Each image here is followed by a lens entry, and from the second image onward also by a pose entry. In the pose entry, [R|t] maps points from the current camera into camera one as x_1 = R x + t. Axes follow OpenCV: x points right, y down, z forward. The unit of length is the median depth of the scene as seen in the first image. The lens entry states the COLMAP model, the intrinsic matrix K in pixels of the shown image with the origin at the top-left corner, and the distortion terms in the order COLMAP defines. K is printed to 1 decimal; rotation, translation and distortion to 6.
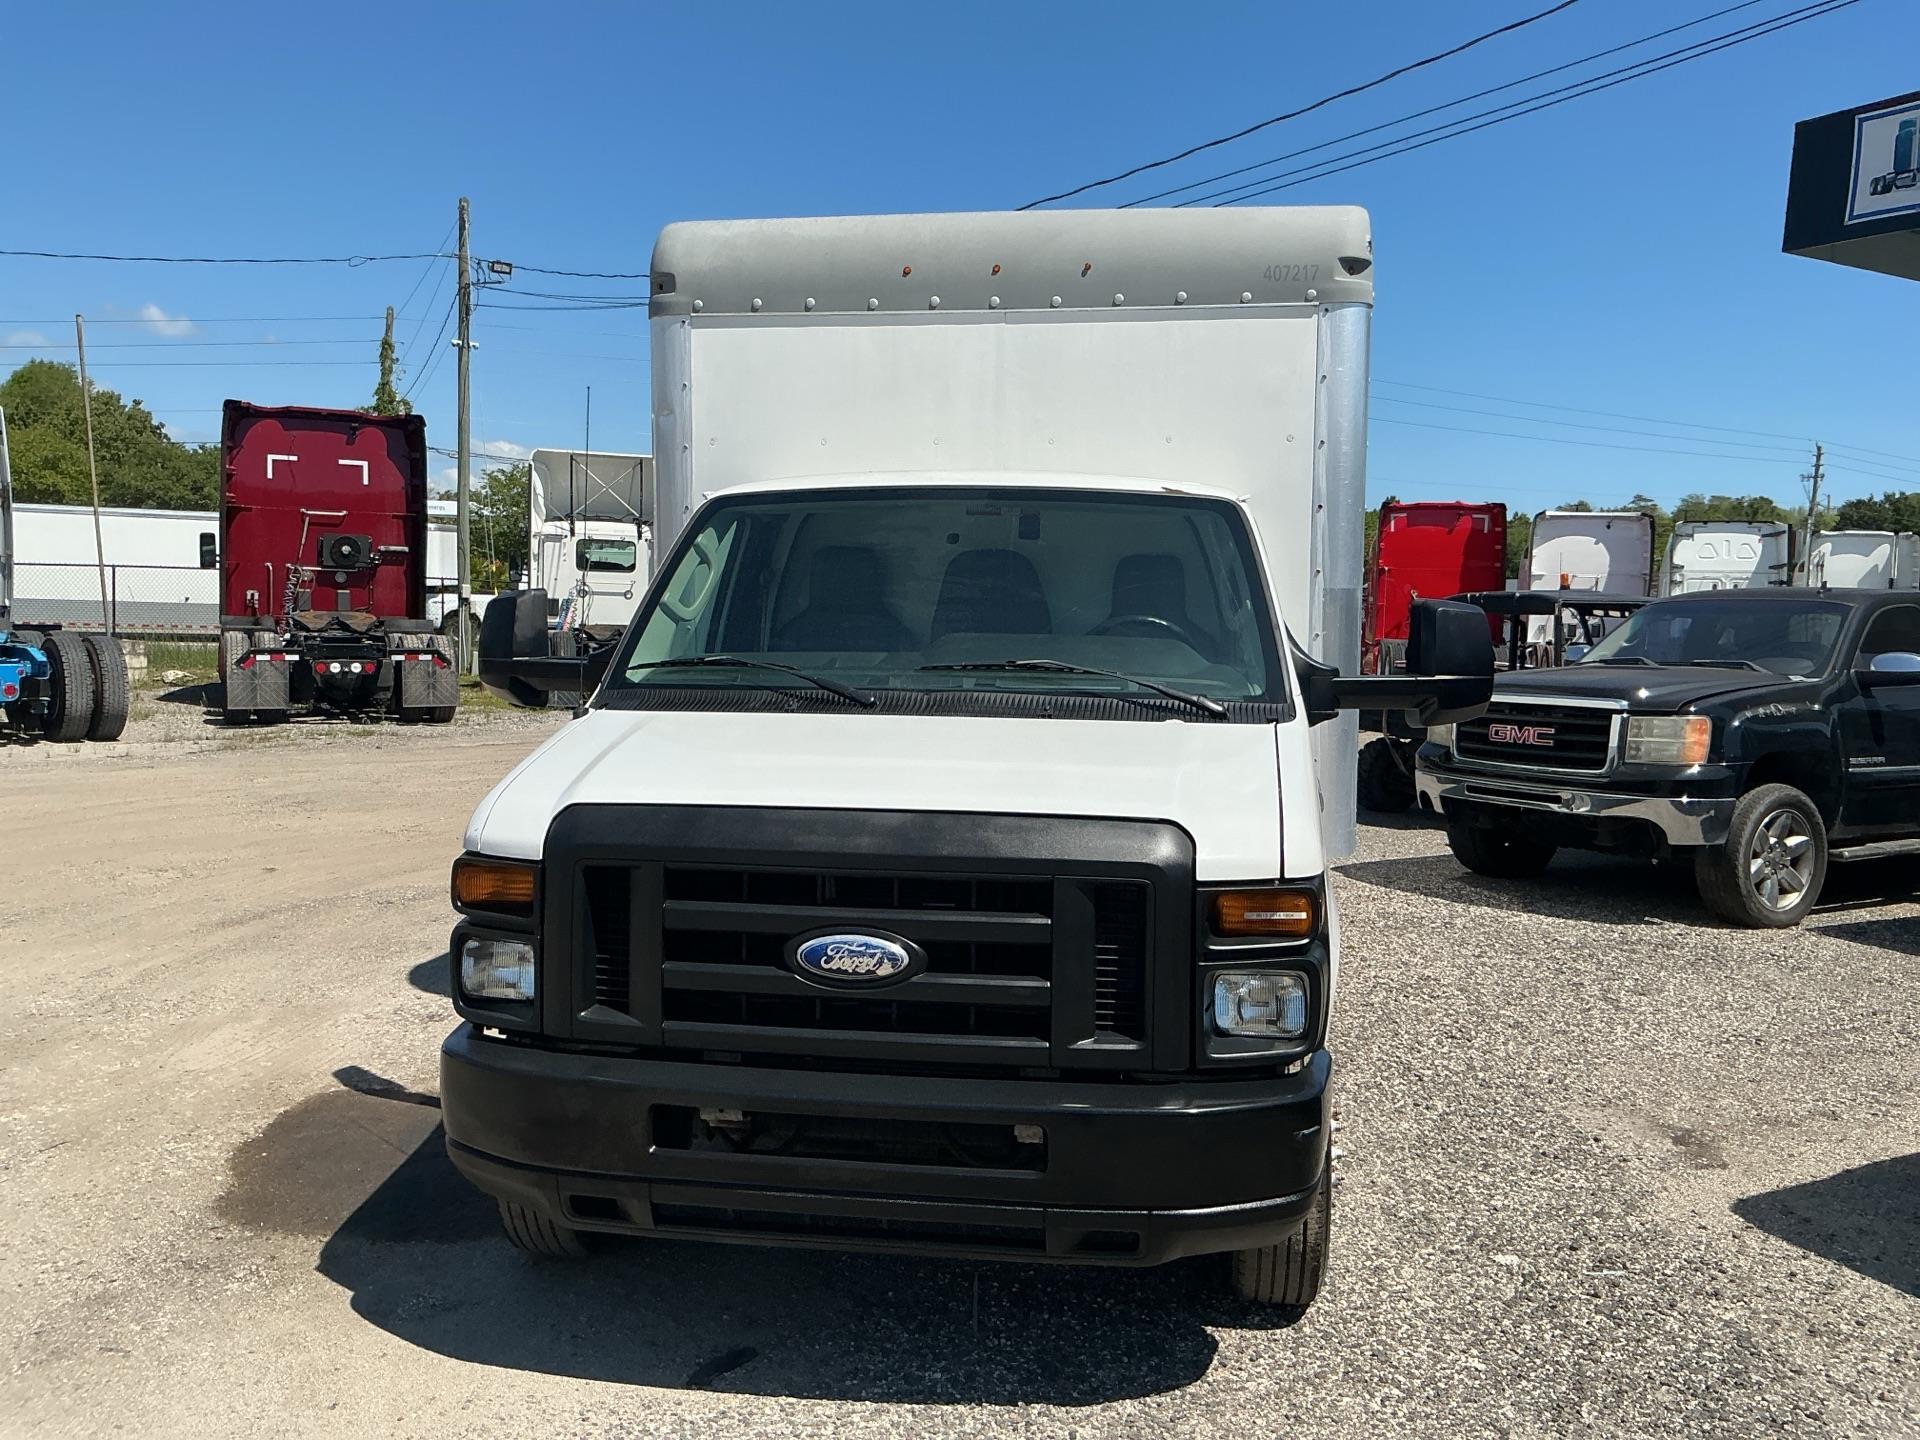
lens RADIAL K [[1586.6, 0, 956.9], [0, 1586.6, 711.3], [0, 0, 1]] dist [0.107425, -0.221648]
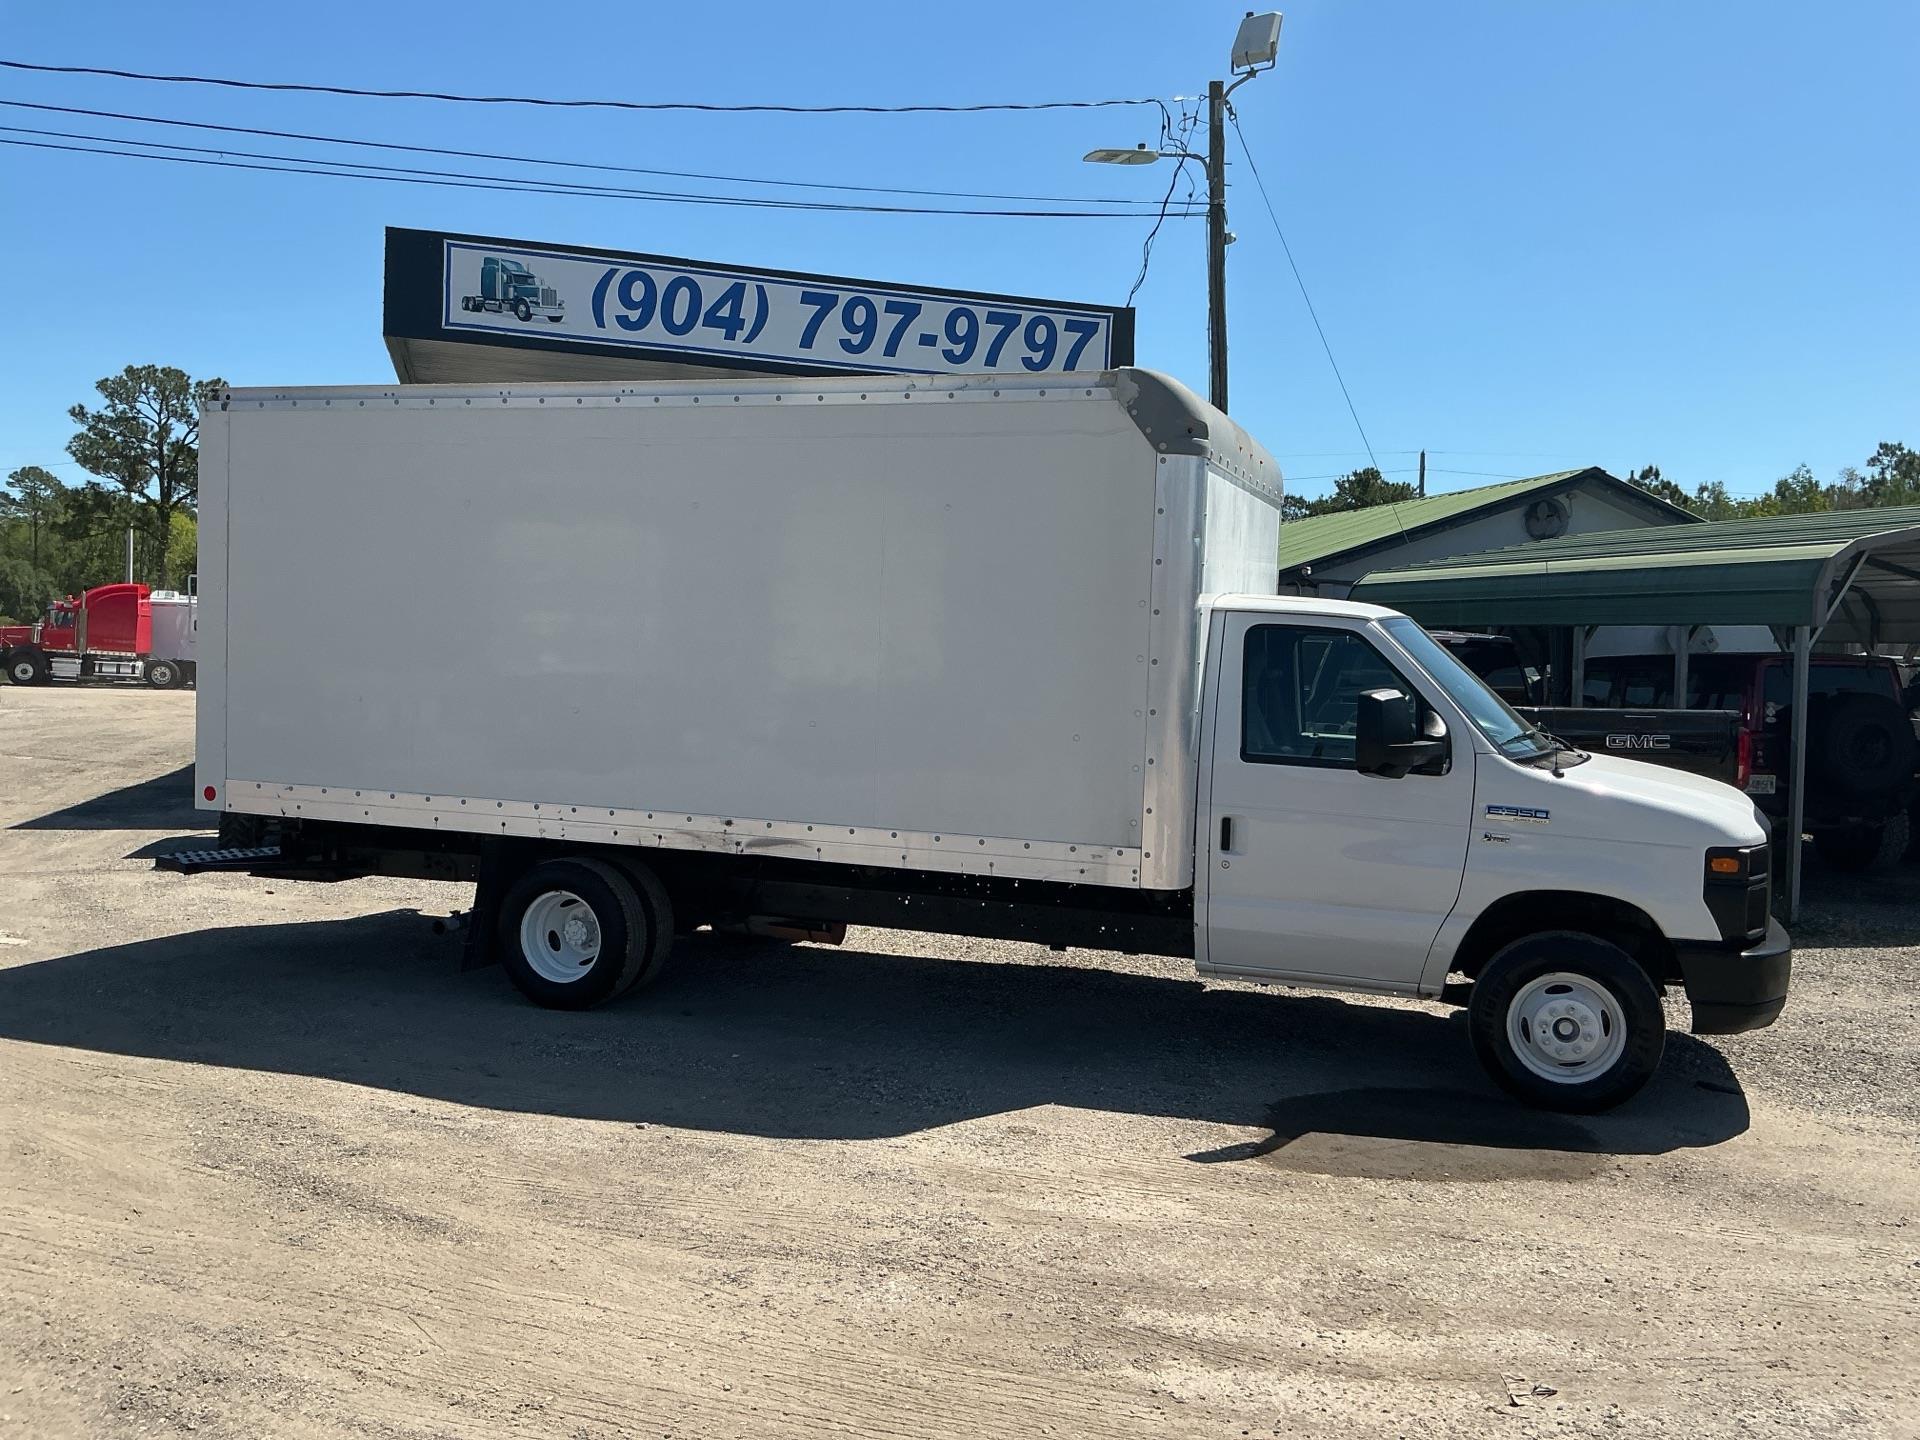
lens RADIAL K [[1574.9, 0, 952.2], [0, 1574.9, 715.0], [0, 0, 1]] dist [0.165174, -0.429431]
pose [[0.198193, -0.050251, 0.978874, -1.796427], [0.044855, 0.998104, 0.042156, -0.141348], [-0.979136, 0.035553, 0.200071, 1.213305]]
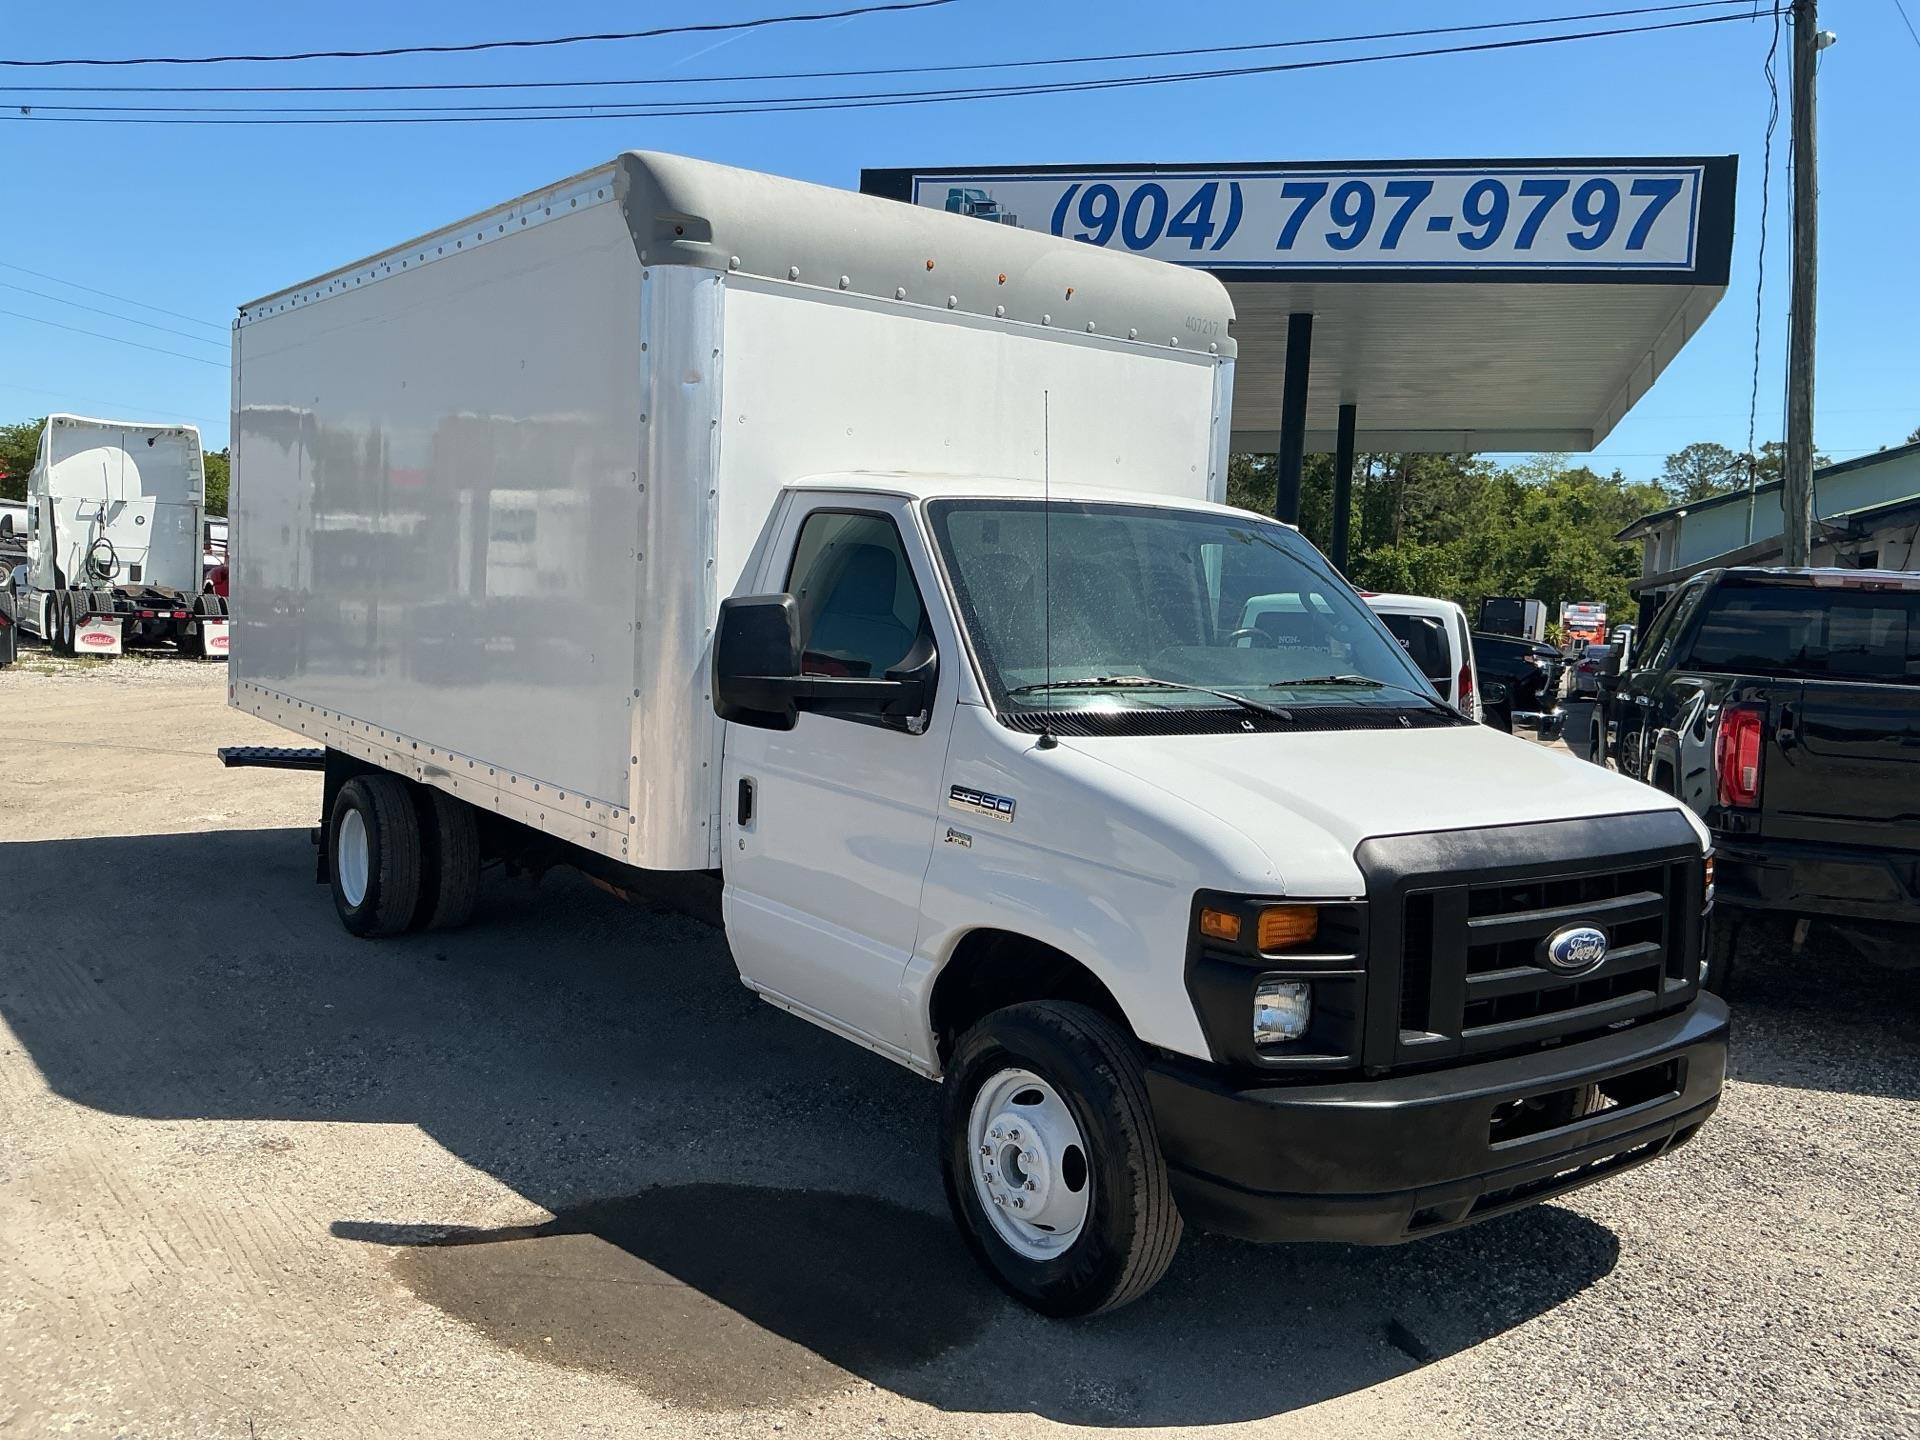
lens RADIAL K [[1586.6, 0, 956.9], [0, 1586.6, 711.3], [0, 0, 1]] dist [0.107425, -0.221648]
pose [[0.701680, -0.035338, 0.711616, -0.900398], [0.010208, 0.999165, 0.039552, -0.051591], [-0.712419, -0.020488, 0.701455, 0.370703]]
